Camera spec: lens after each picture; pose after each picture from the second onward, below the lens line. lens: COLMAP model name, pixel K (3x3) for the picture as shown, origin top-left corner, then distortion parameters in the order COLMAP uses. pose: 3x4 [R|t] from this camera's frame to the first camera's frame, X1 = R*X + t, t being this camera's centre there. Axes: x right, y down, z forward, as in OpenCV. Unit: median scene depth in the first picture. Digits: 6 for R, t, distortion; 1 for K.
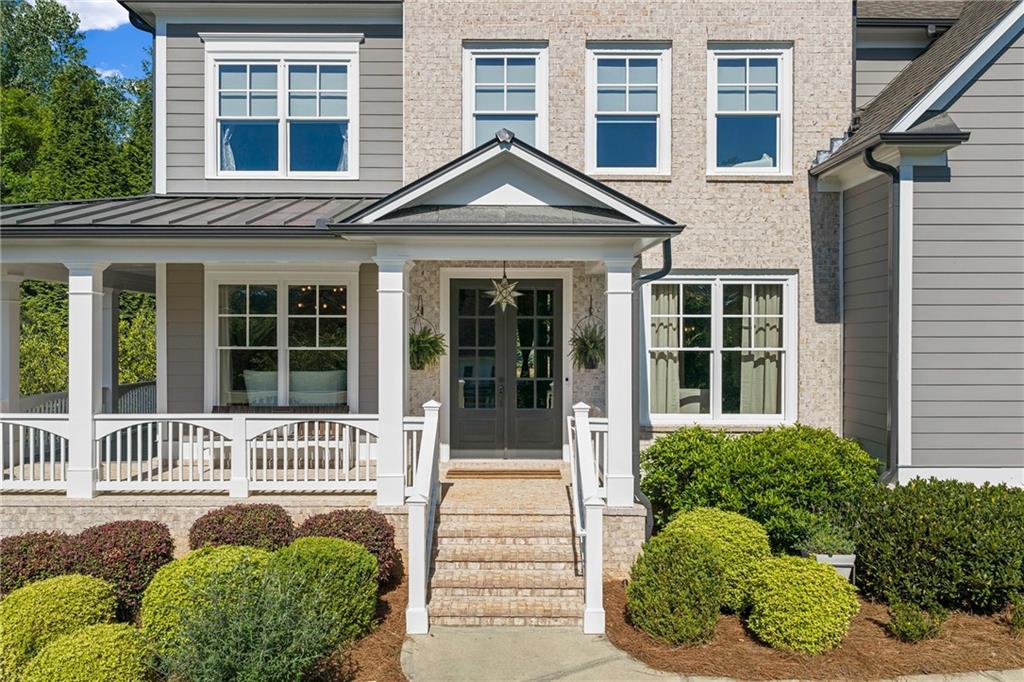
lens RADIAL K [[855.2, 0, 512.0], [0, 855.2, 341.0], [0, 0, 1]] dist [0.003729, -0.005277]
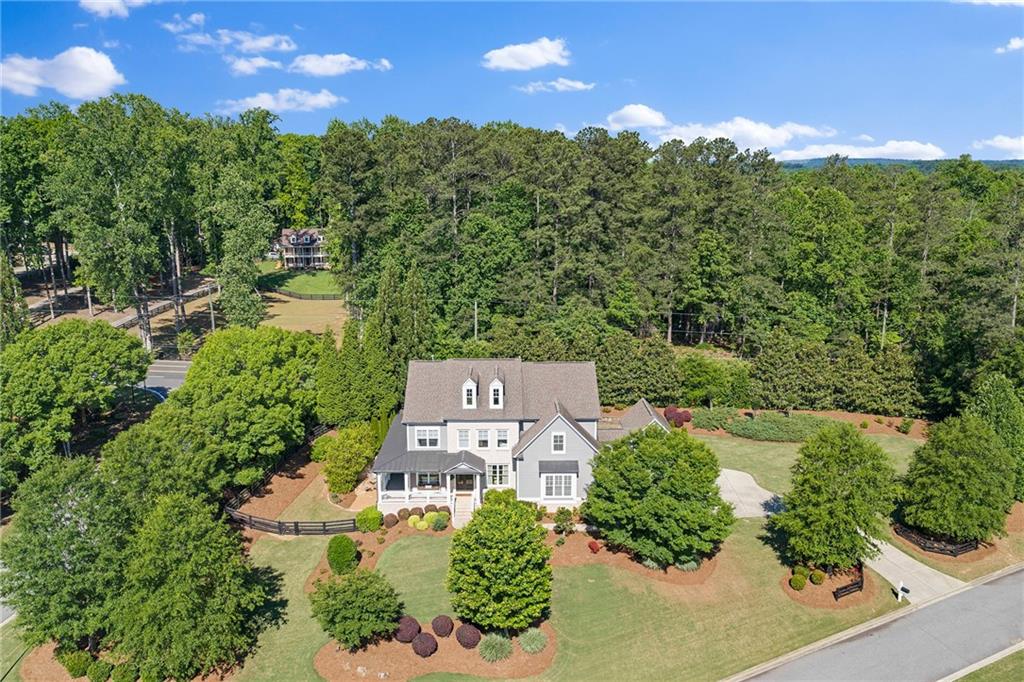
lens RADIAL K [[844.0, 0, 512.0], [0, 844.0, 341.0], [0, 0, 1]] dist [0.004073, -0.000175]
pose [[0.999852, -0.005303, 0.016340, 0.247305], [0.001999, 0.980613, 0.195942, -2.178304], [-0.017062, -0.195880, 0.980479, -4.914979]]
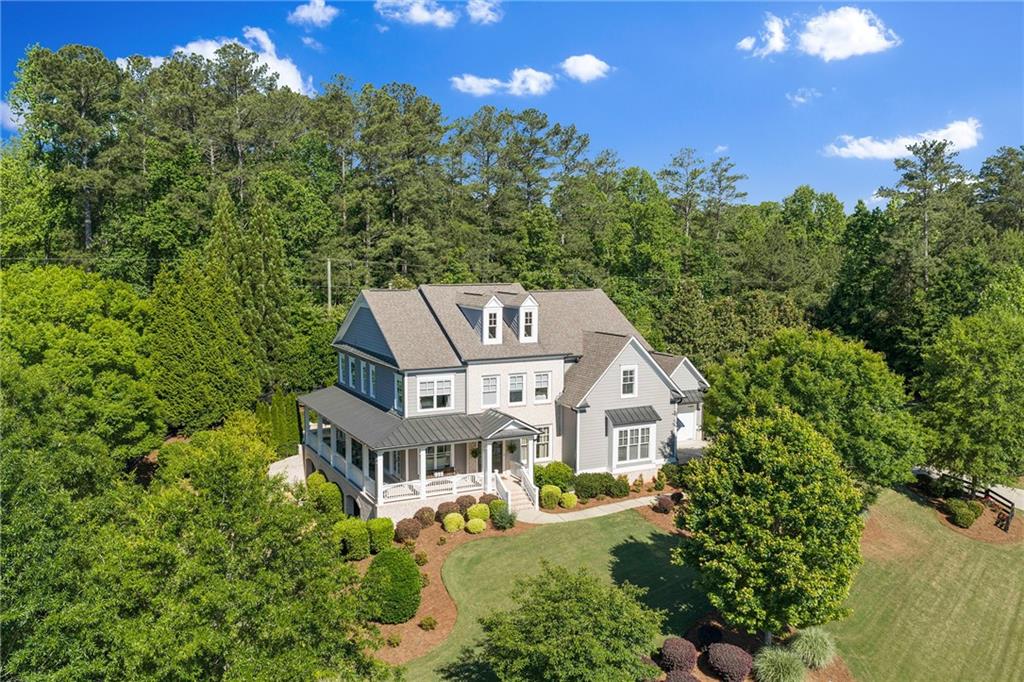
lens RADIAL K [[844.0, 0, 512.0], [0, 844.0, 341.0], [0, 0, 1]] dist [0.004073, -0.000175]
pose [[0.885471, -0.047644, 0.462245, -1.743940], [-0.000351, 0.994661, 0.103195, -0.914441], [-0.464694, -0.091538, 0.880727, -2.536376]]
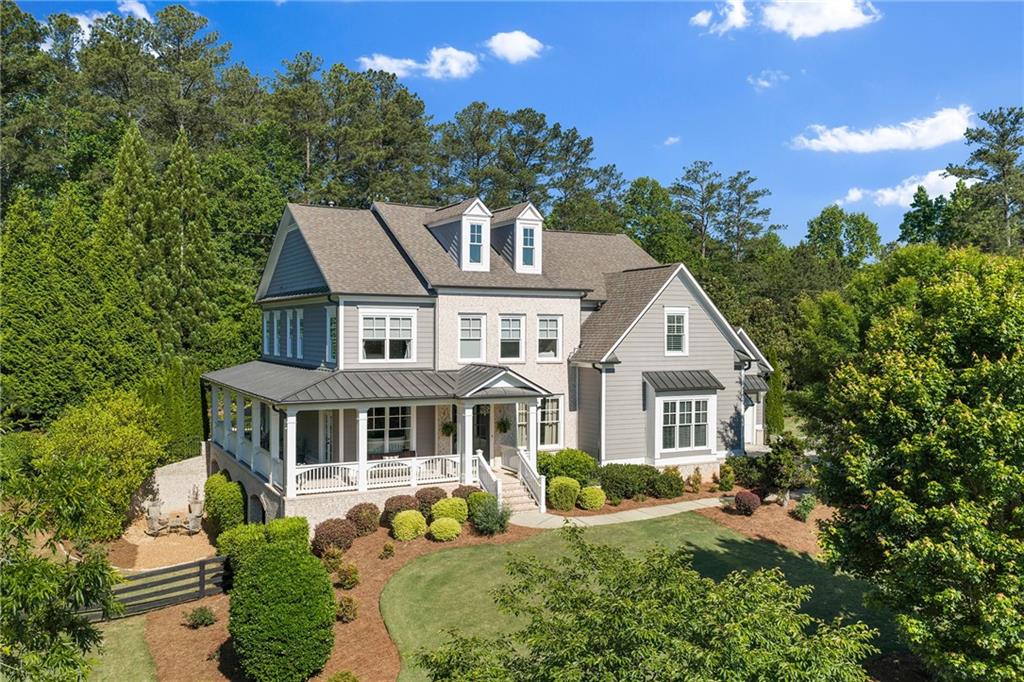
lens RADIAL K [[855.2, 0, 512.0], [0, 855.2, 341.0], [0, 0, 1]] dist [0.003729, -0.005277]
pose [[0.882045, -0.003480, 0.471153, -1.159196], [-0.001364, 0.999950, 0.009938, -0.285031], [-0.471164, -0.009409, 0.881996, -1.433311]]
